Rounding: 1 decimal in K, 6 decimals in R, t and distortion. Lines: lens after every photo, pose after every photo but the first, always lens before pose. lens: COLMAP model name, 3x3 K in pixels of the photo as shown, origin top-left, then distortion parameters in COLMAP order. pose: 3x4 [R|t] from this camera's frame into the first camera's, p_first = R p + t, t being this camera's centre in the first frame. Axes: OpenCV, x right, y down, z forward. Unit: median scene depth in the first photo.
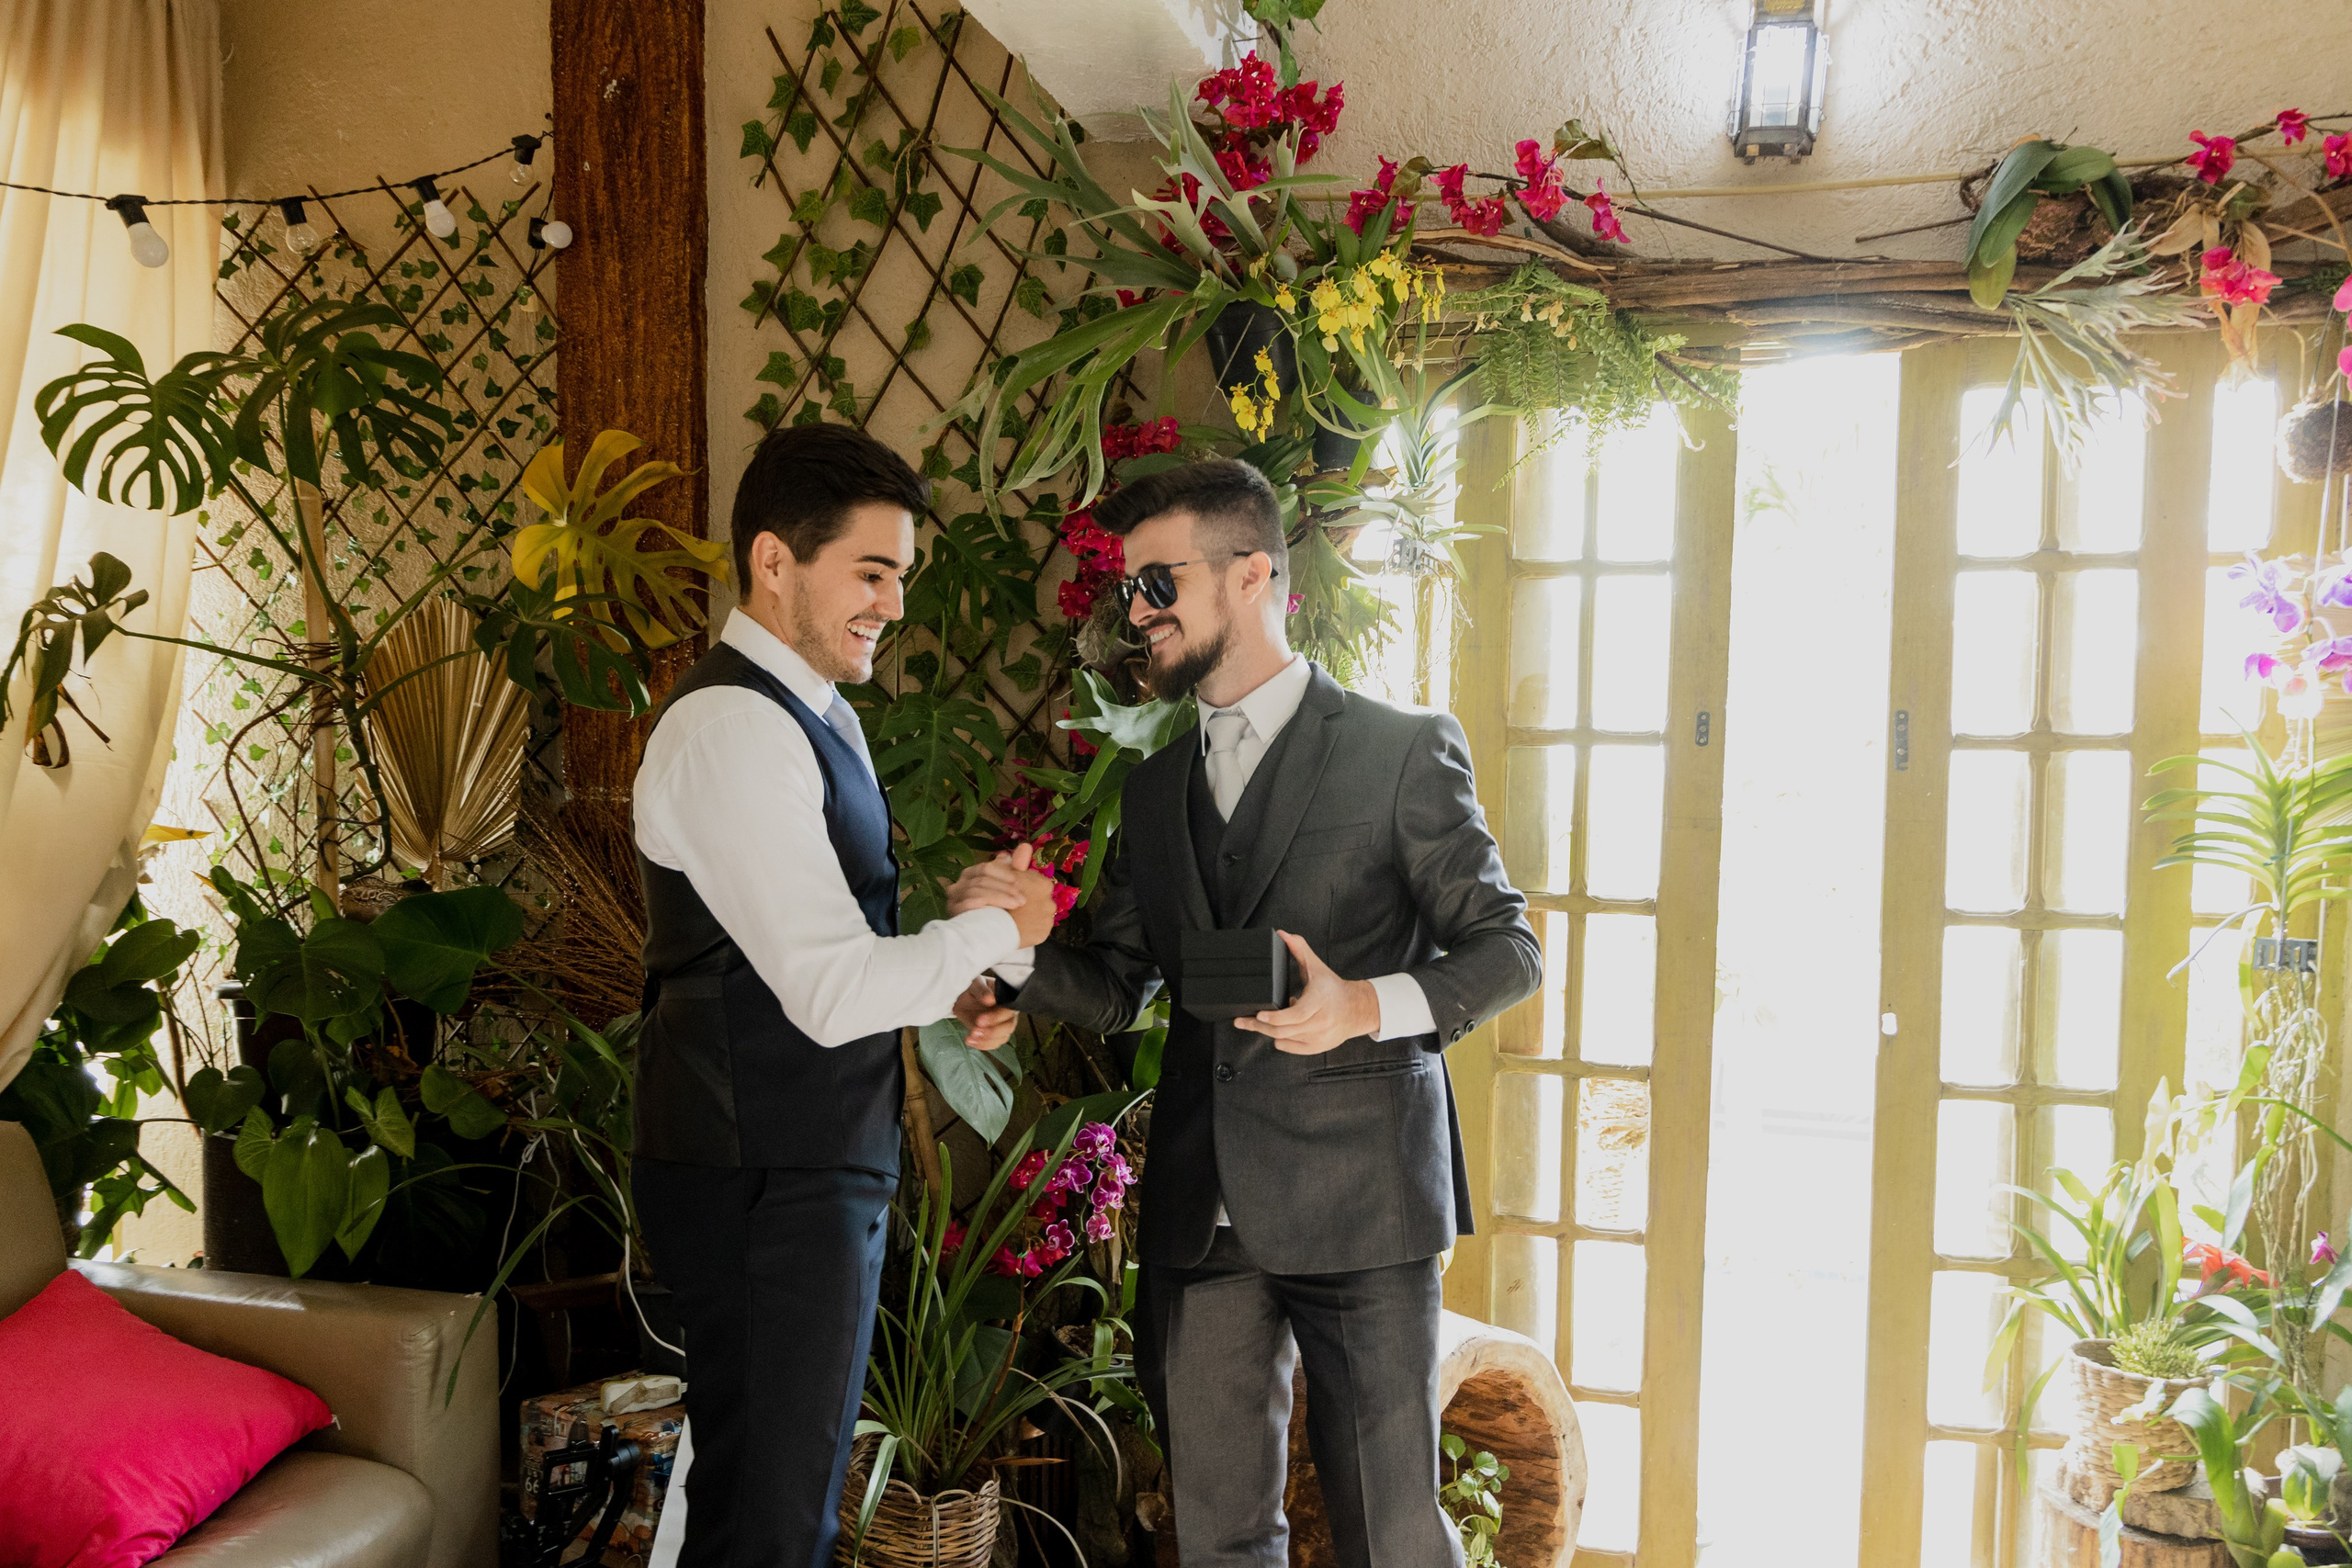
lens RADIAL K [[1899.7, 0, 1196.2], [0, 1899.7, 919.6], [0, 0, 1]] dist [0.001243, 0.005877]
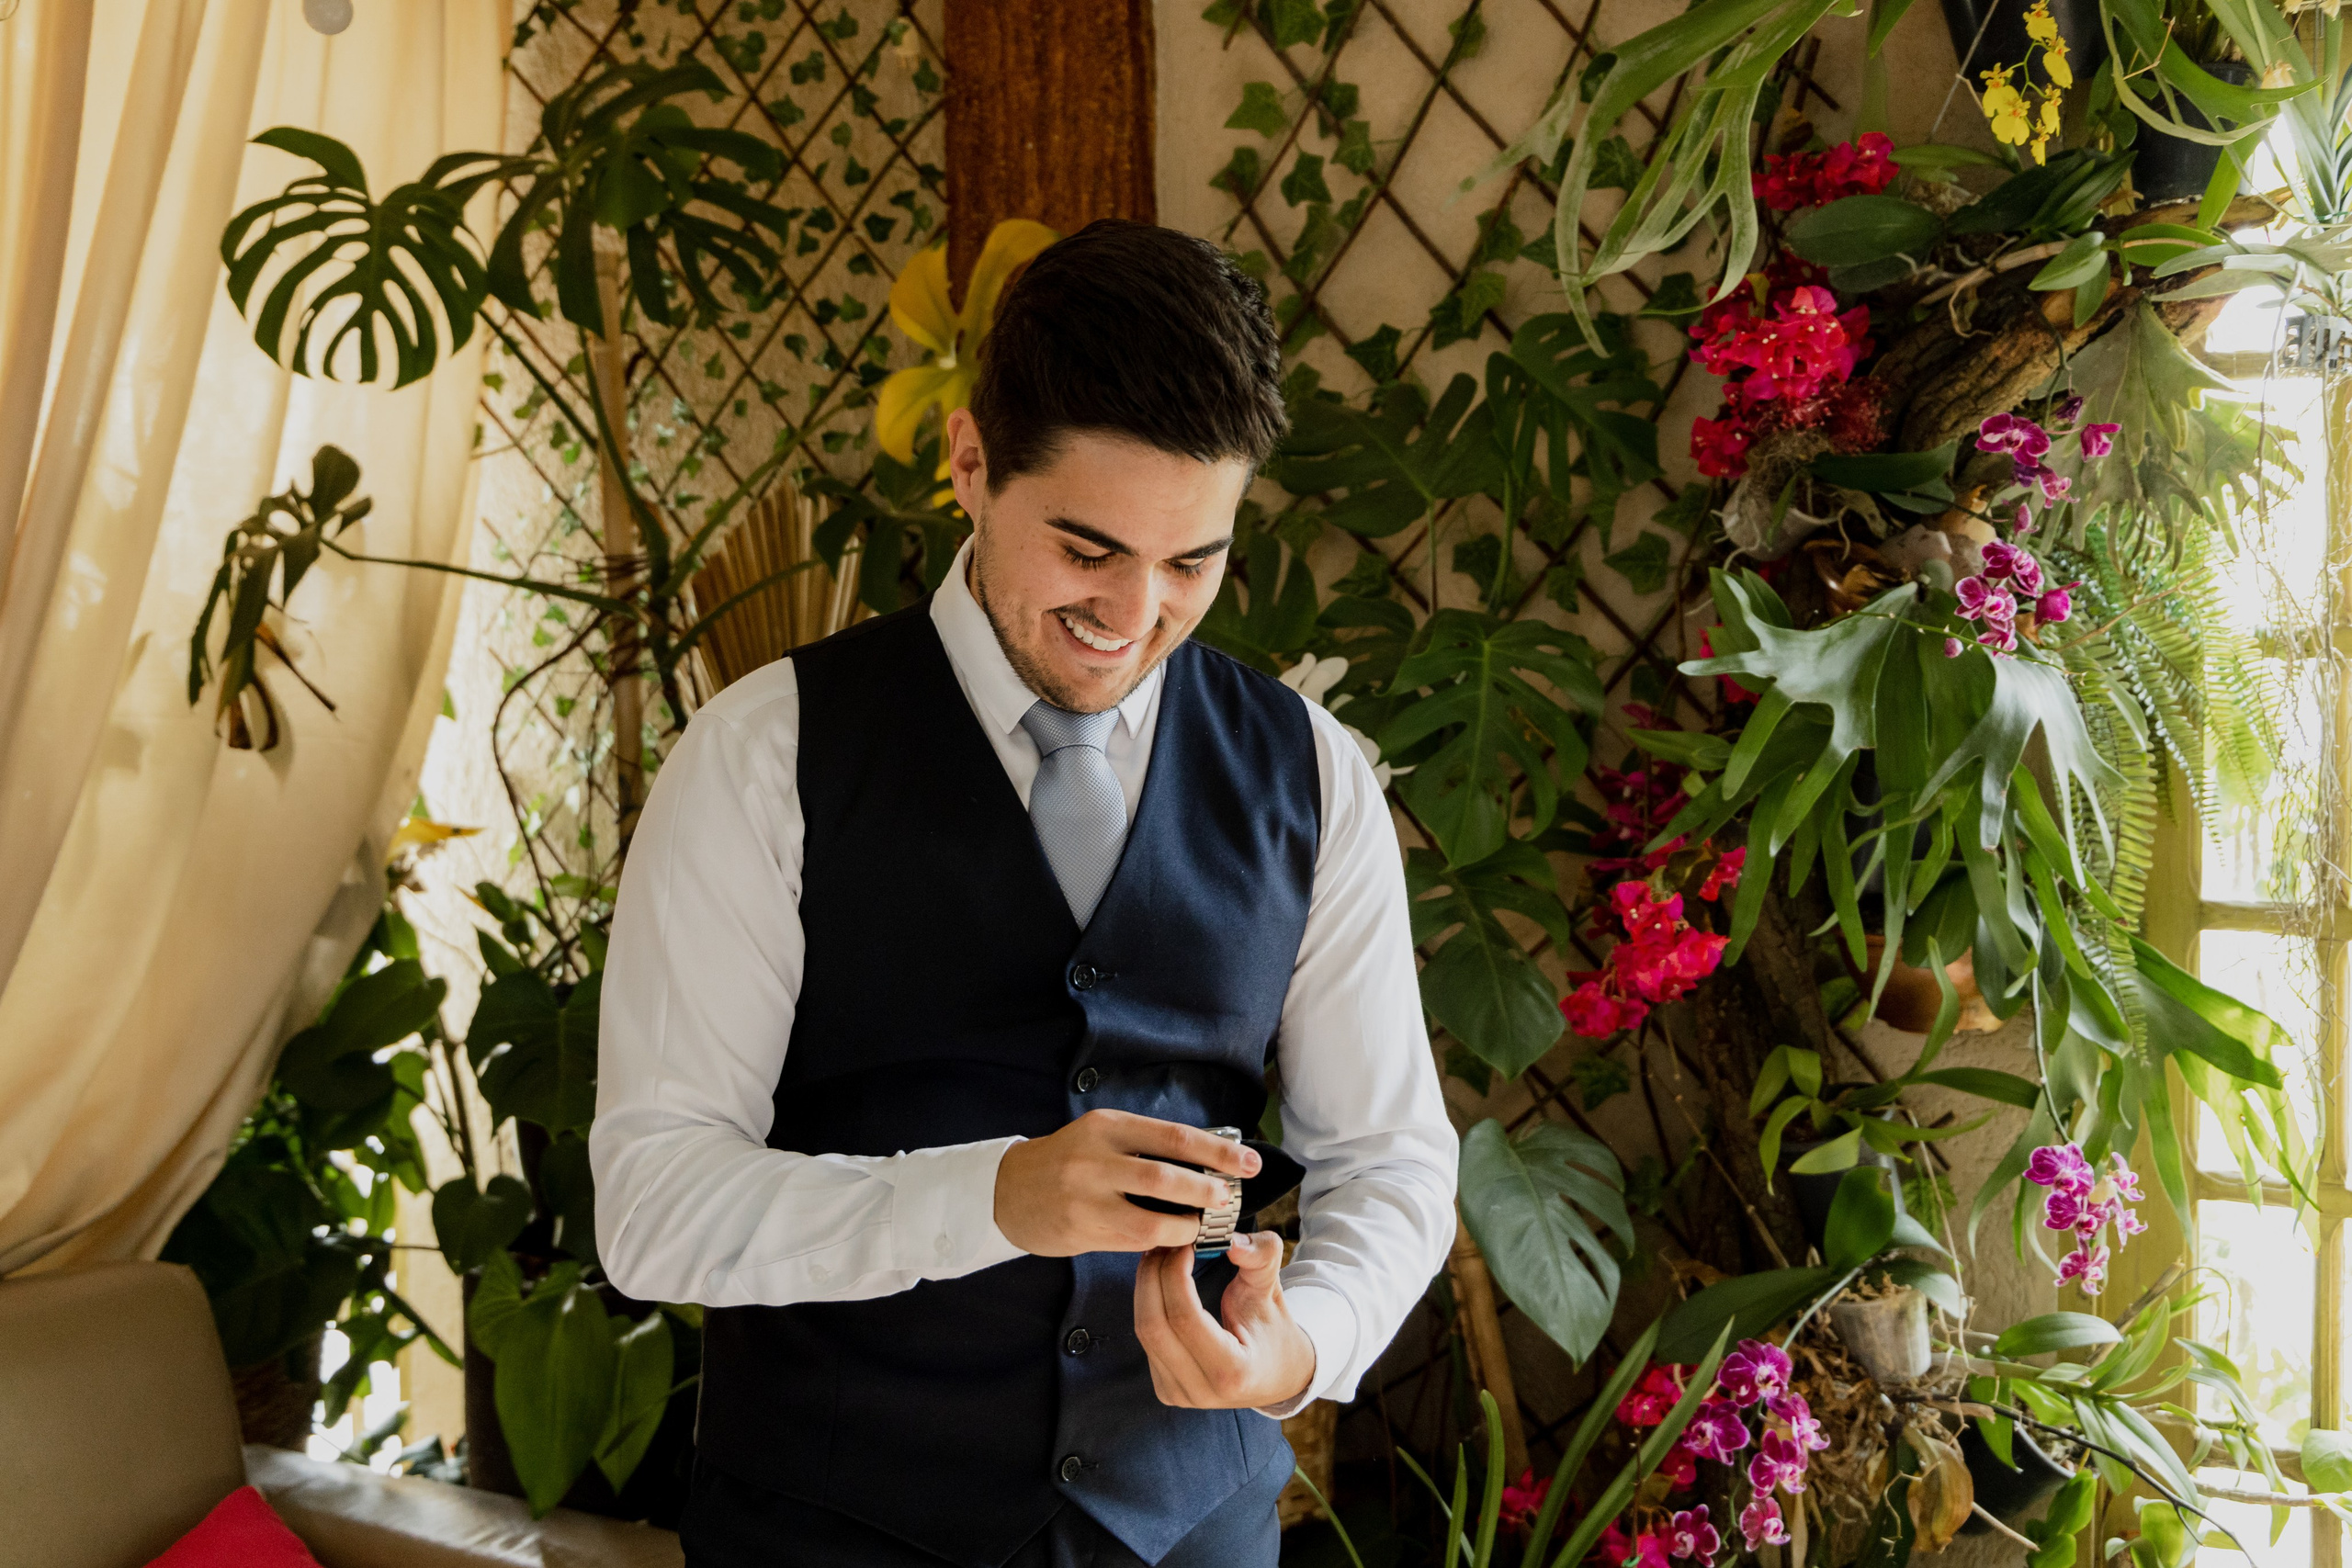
lens RADIAL K [[2578.1, 0, 1220.5], [0, 2578.1, 788.3], [0, 0, 1]] dist [-0.010860, 0.000000]
pose [[0.961618, -0.009969, -0.274210, 0.006862], [0.004165, 0.999755, -0.021738, -0.041458], [0.274360, 0.019762, 0.961424, 0.166686]]
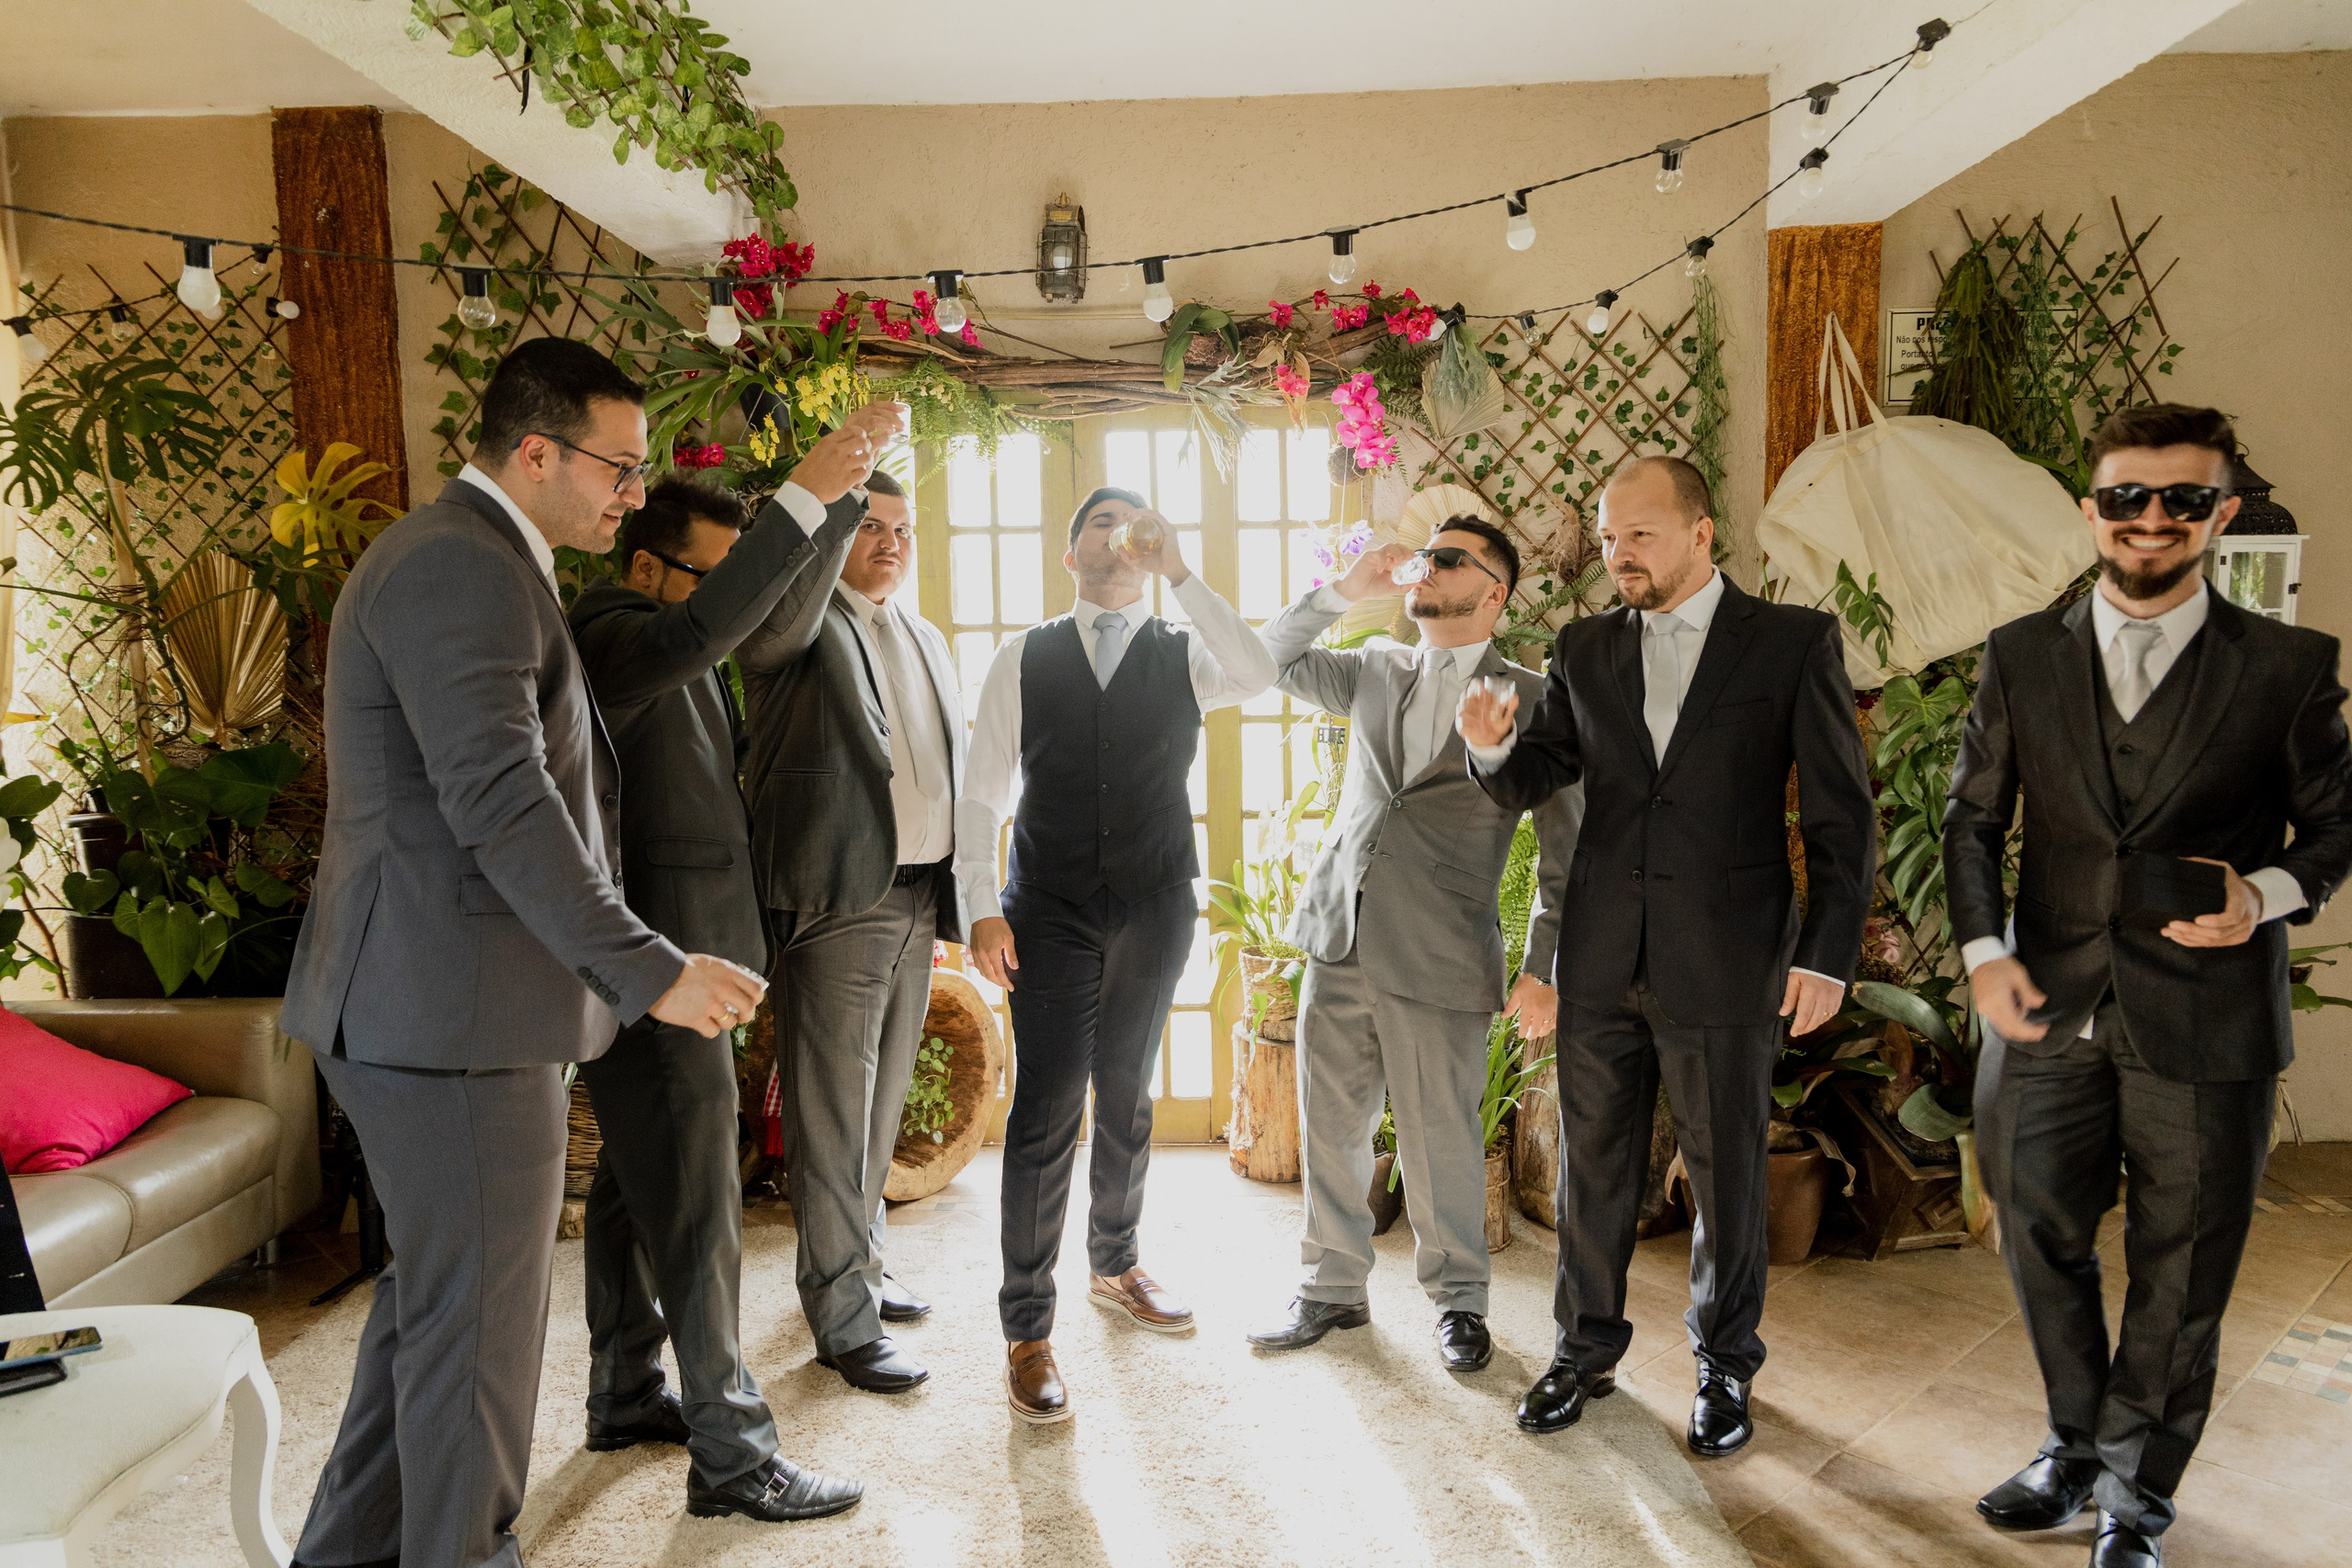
lens RADIAL K [[1561.6, 0, 1185.5], [0, 1561.6, 784.6], [0, 0, 1]] dist [0.017815, -0.003043]
pose [[0.969313, -0.052820, 0.240087, 0.036408], [0.047068, 0.998452, 0.029633, 0.012801], [-0.241280, -0.017423, 0.970299, -0.415851]]
